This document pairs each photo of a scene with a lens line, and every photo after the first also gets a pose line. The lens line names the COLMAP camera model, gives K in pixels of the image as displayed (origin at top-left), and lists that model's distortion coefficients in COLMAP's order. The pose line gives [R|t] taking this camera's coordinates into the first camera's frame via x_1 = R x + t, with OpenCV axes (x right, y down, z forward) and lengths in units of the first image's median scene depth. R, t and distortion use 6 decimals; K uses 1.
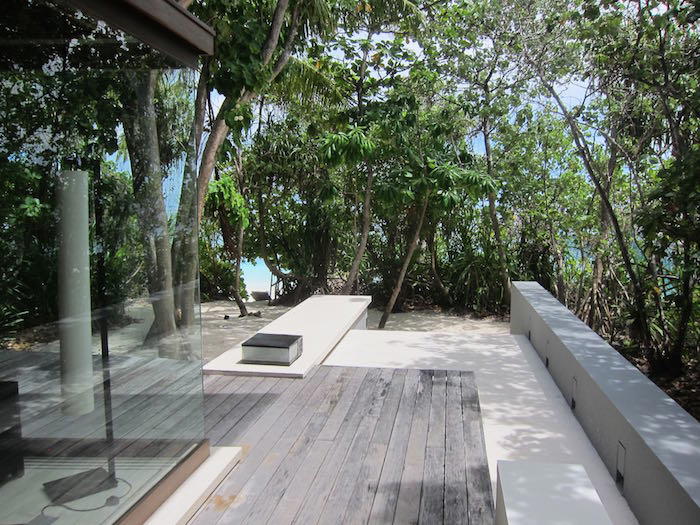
lens RADIAL K [[578.4, 0, 350.7], [0, 578.4, 261.7], [0, 0, 1]] dist [-0.059400, -0.001520]
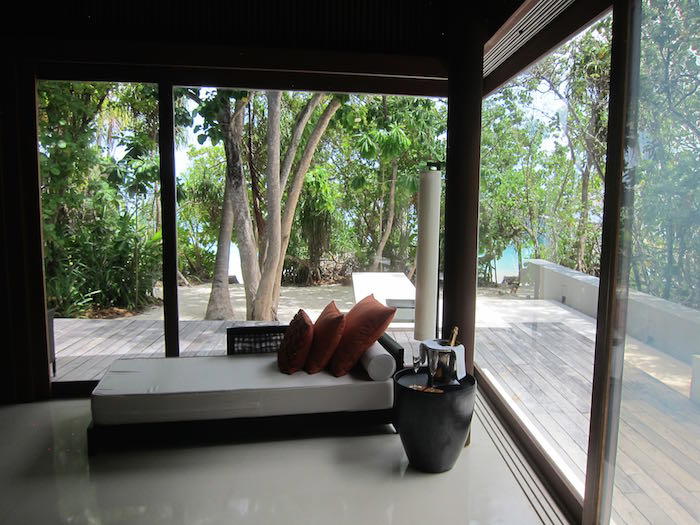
lens RADIAL K [[578.4, 0, 351.8], [0, 578.4, 262.3], [0, 0, 1]] dist [-0.059400, -0.001520]
pose [[0.983389, -0.008019, 0.181335, -0.639764], [0.004331, 0.999776, 0.020725, 0.029517], [-0.181460, -0.019595, 0.983203, -0.258922]]
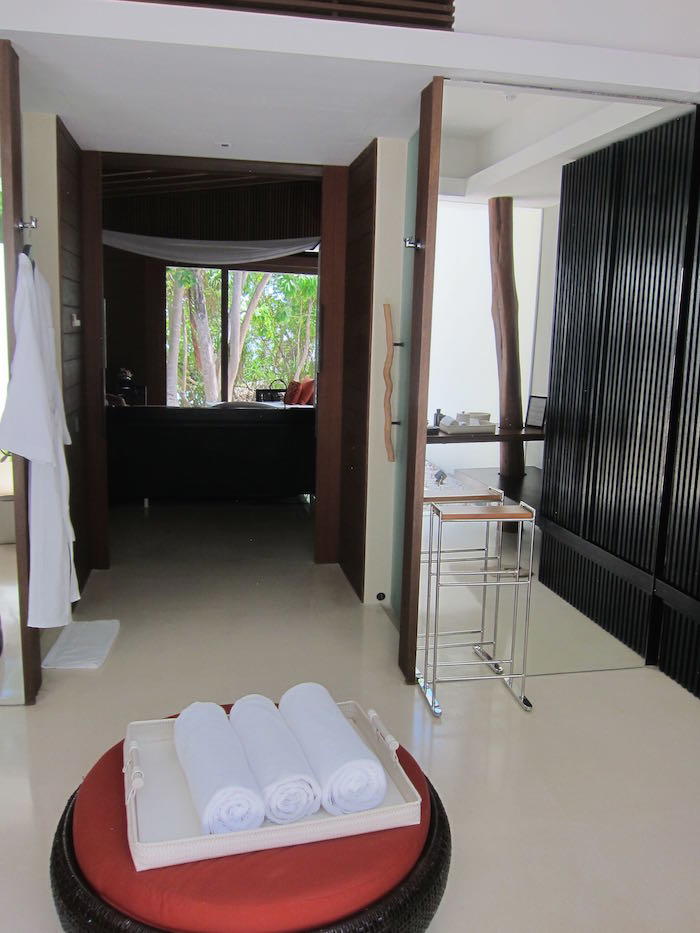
lens RADIAL K [[770.9, 0, 347.3], [0, 770.9, 465.8], [0, 0, 1]] dist [-0.059400, -0.001520]
pose [[0.939254, -0.029245, 0.341974, -1.291166], [0.000615, 0.996505, 0.083531, 0.197897], [-0.343222, -0.078247, 0.935989, -1.905905]]
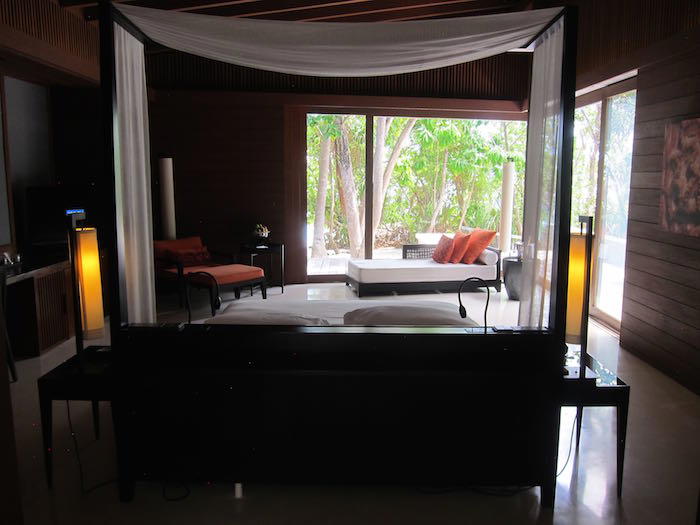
lens RADIAL K [[578.4, 0, 351.1], [0, 578.4, 261.4], [0, 0, 1]] dist [-0.059400, -0.001520]
pose [[0.985828, -0.014079, 0.167168, -1.136701], [0.005076, 0.998519, 0.054162, 0.109229], [-0.167683, -0.052546, 0.984440, -1.059679]]
